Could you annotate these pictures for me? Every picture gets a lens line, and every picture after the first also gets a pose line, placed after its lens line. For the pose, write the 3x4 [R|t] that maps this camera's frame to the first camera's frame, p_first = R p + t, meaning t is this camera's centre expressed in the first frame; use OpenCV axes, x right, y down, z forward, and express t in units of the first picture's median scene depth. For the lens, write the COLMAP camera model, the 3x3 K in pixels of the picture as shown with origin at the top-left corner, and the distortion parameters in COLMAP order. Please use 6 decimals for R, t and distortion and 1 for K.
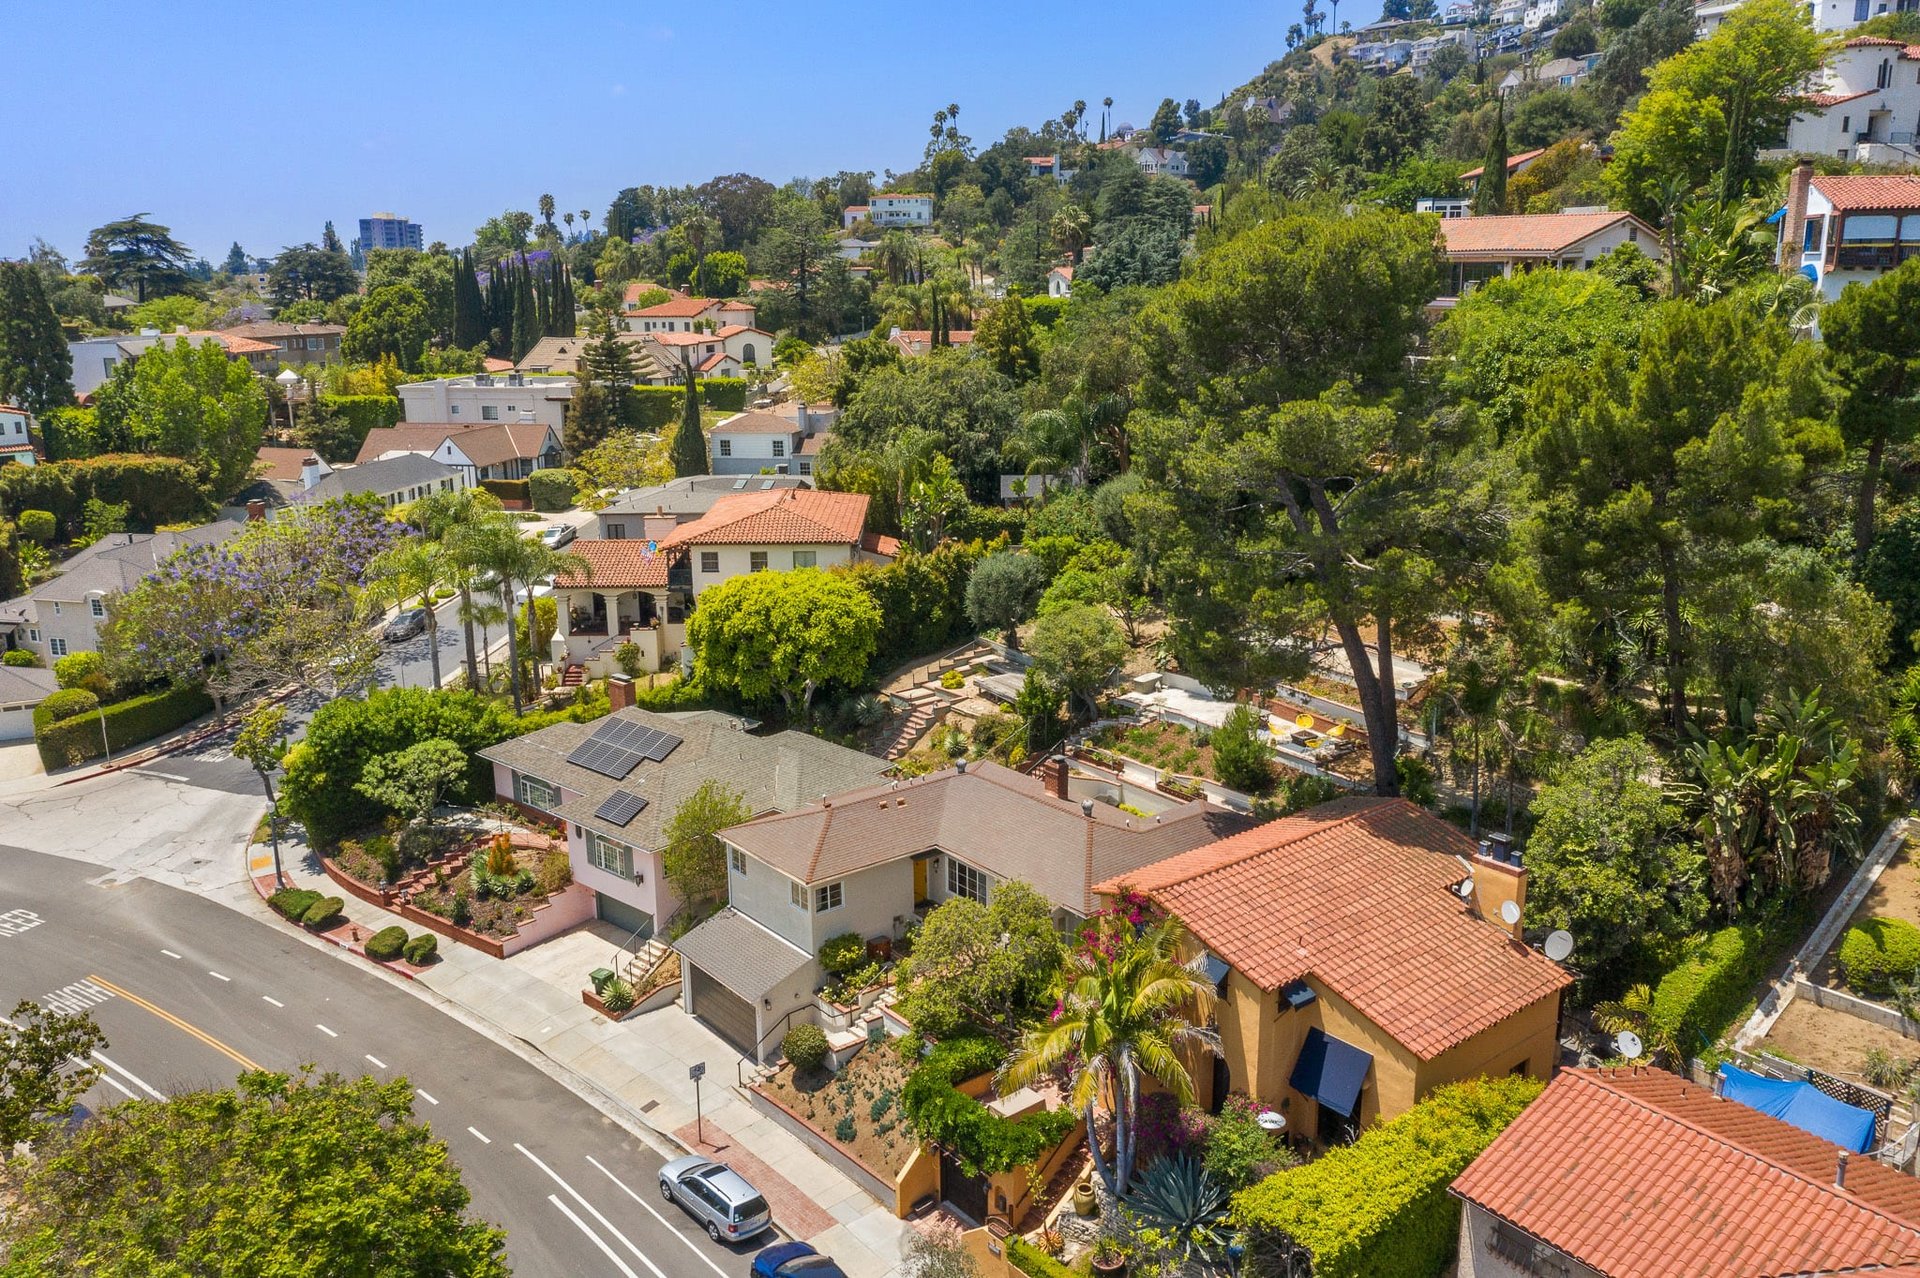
lens RADIAL K [[1529.2, 0, 965.1], [0, 1529.2, 631.9], [0, 0, 1]] dist [-0.016024, 0.010803]
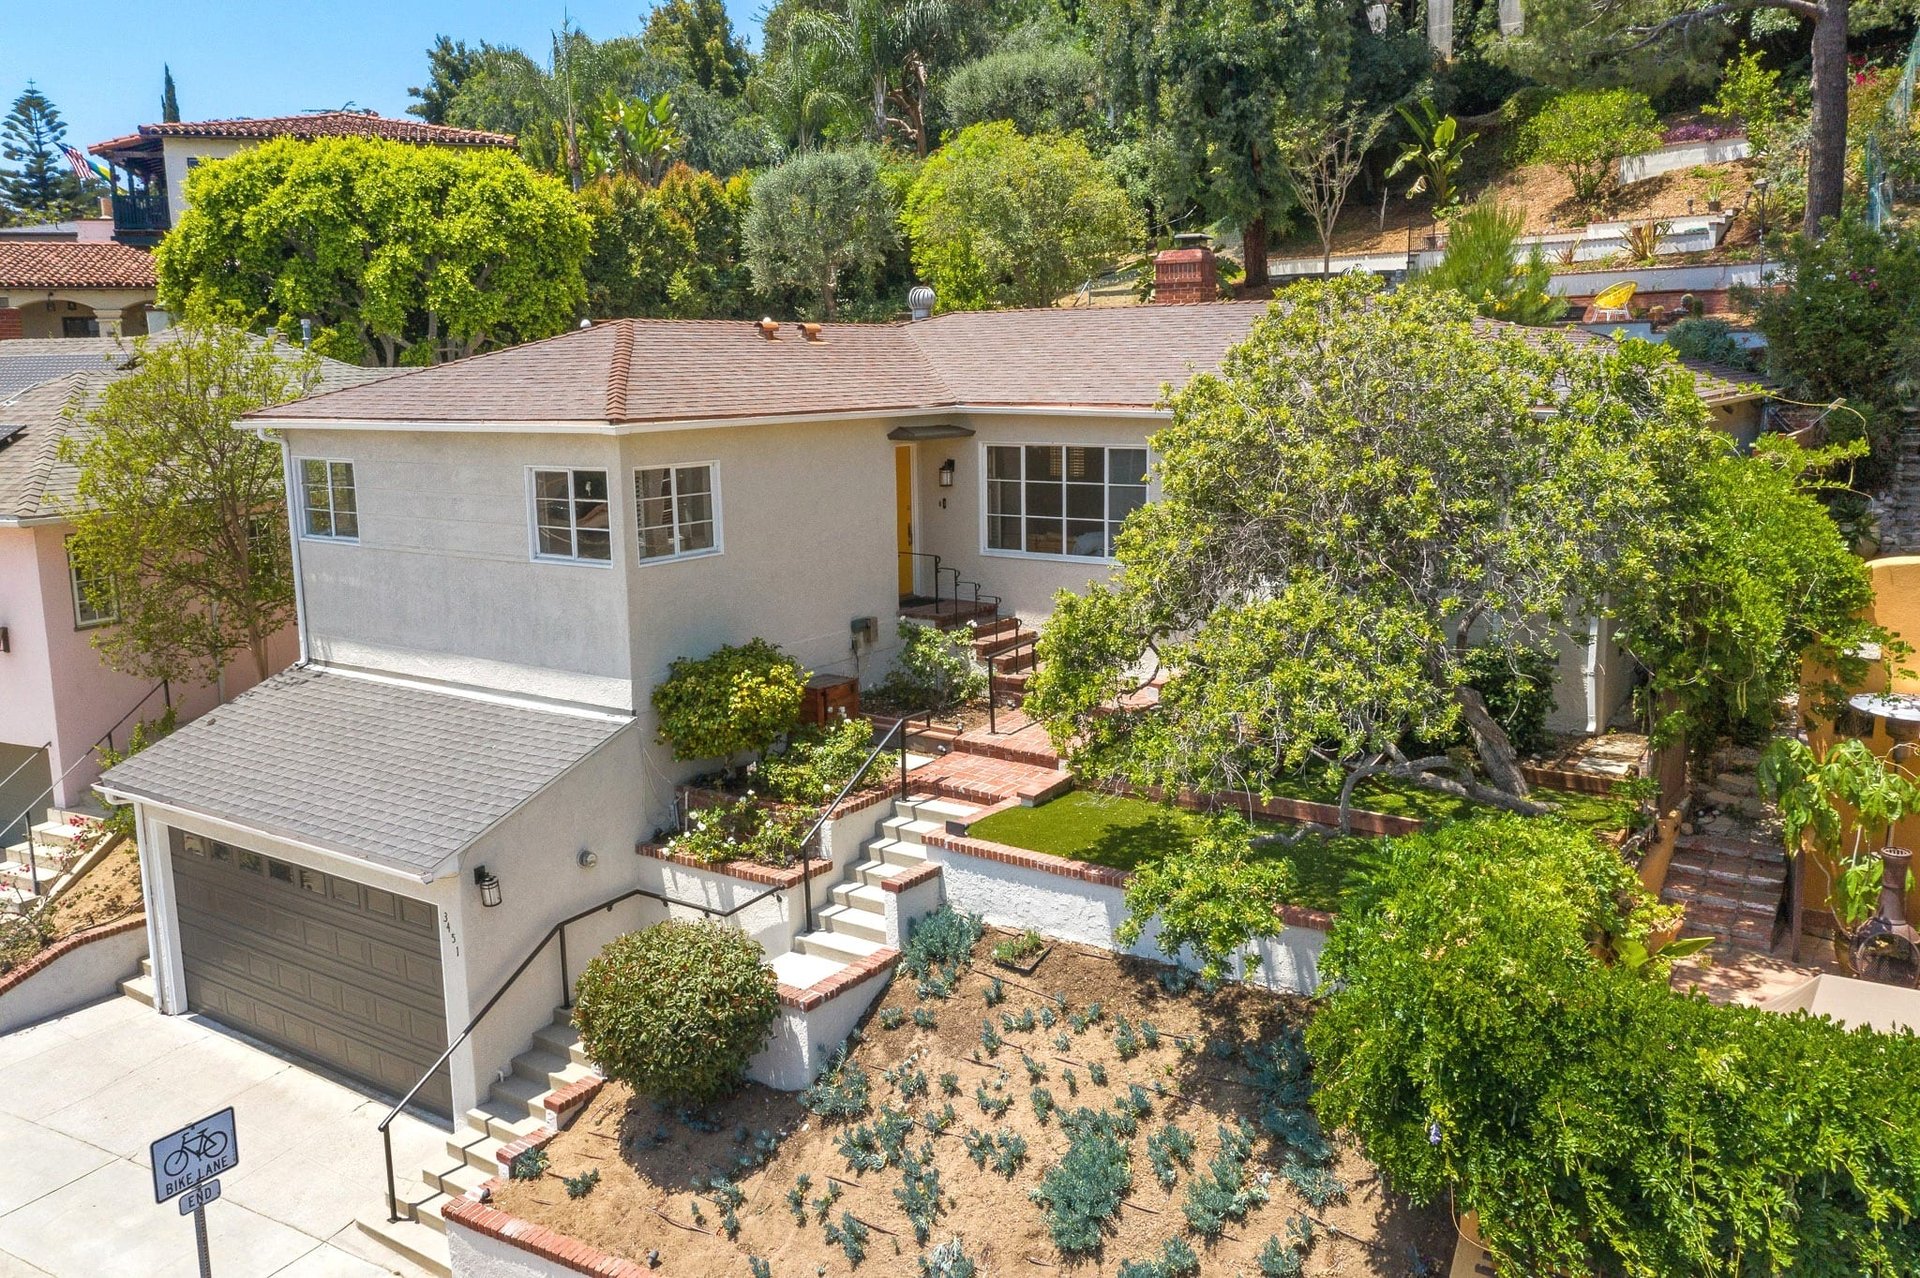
lens RADIAL K [[1529.2, 0, 965.1], [0, 1529.2, 631.9], [0, 0, 1]] dist [-0.016024, 0.010803]
pose [[0.957640, -0.055599, 0.282549, -0.101177], [0.074536, 0.995604, -0.056714, 0.183468], [-0.278153, 0.075372, 0.957575, 0.597727]]
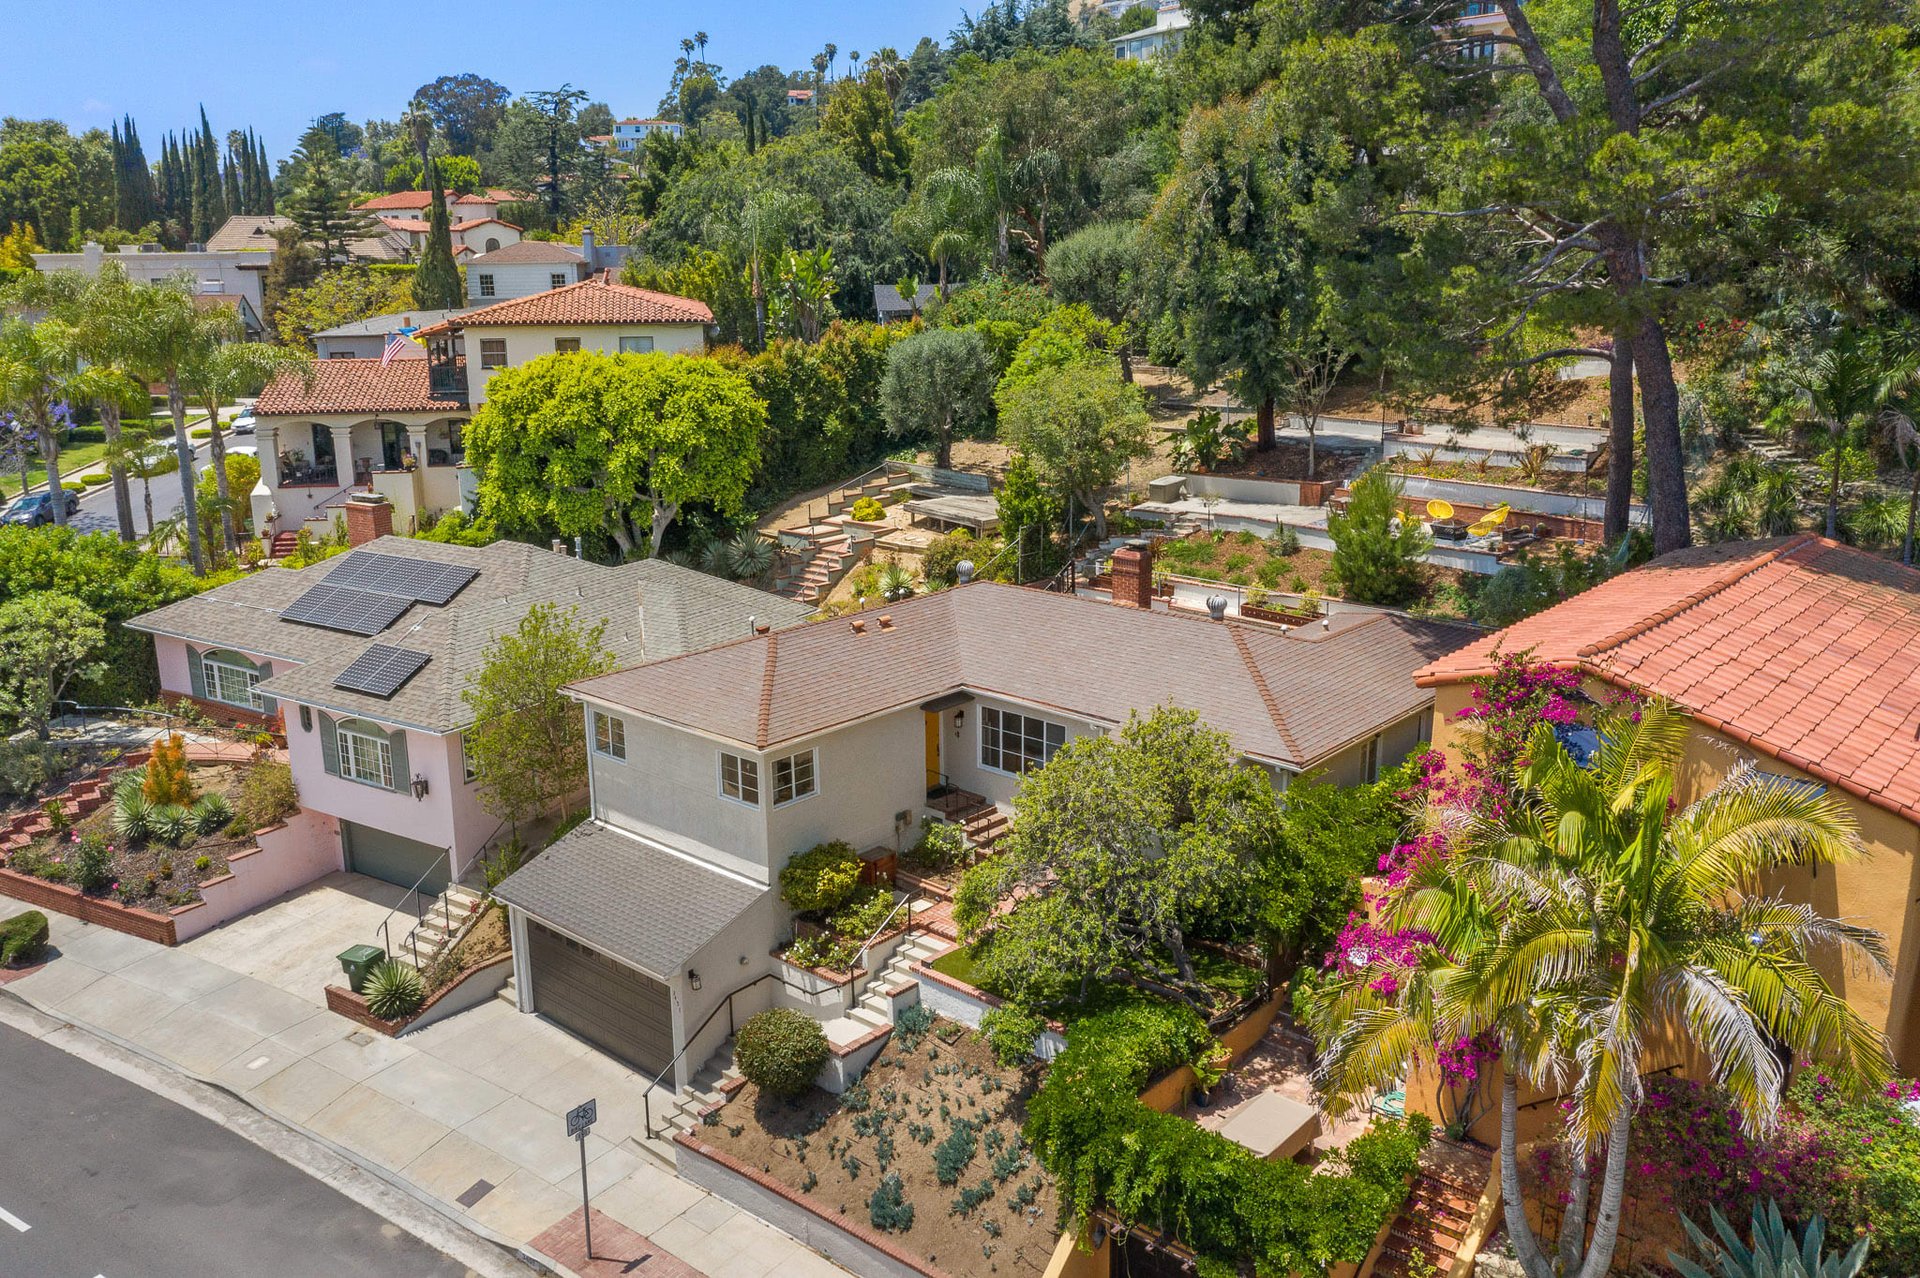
lens RADIAL K [[1529.2, 0, 965.1], [0, 1529.2, 631.9], [0, 0, 1]] dist [-0.016024, 0.010803]
pose [[0.985384, -0.039673, 0.165662, -0.099003], [0.039052, 0.999213, 0.007010, 0.101508], [-0.165809, -0.000438, 0.986158, 0.379318]]
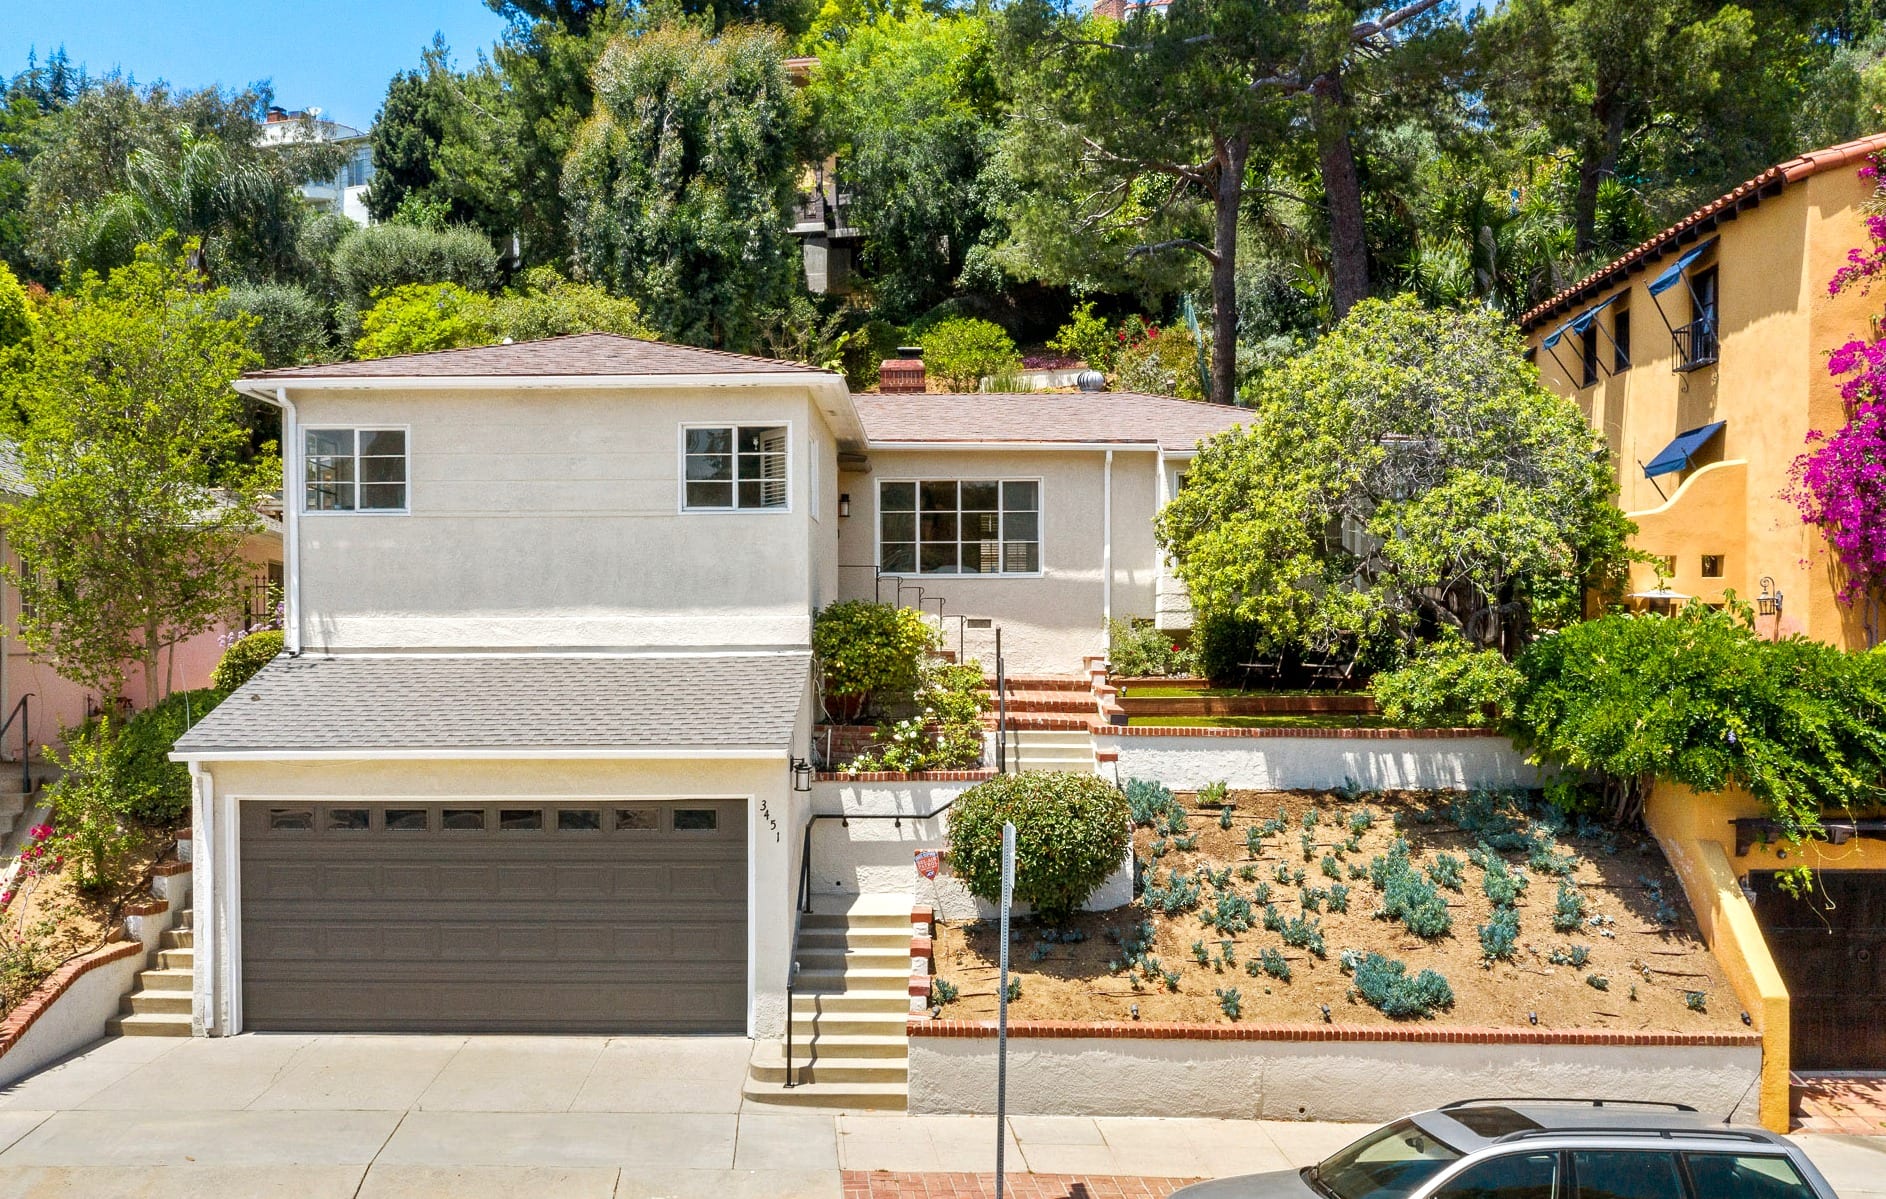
lens RADIAL K [[1646.4, 0, 938.4], [0, 1646.4, 661.2], [0, 0, 1]] dist [-0.009263, -0.002391]
pose [[0.626373, 0.004405, 0.779511, -0.289428], [0.184449, 0.970750, -0.153699, 0.228343], [-0.757387, 0.240053, 0.607239, 0.657886]]
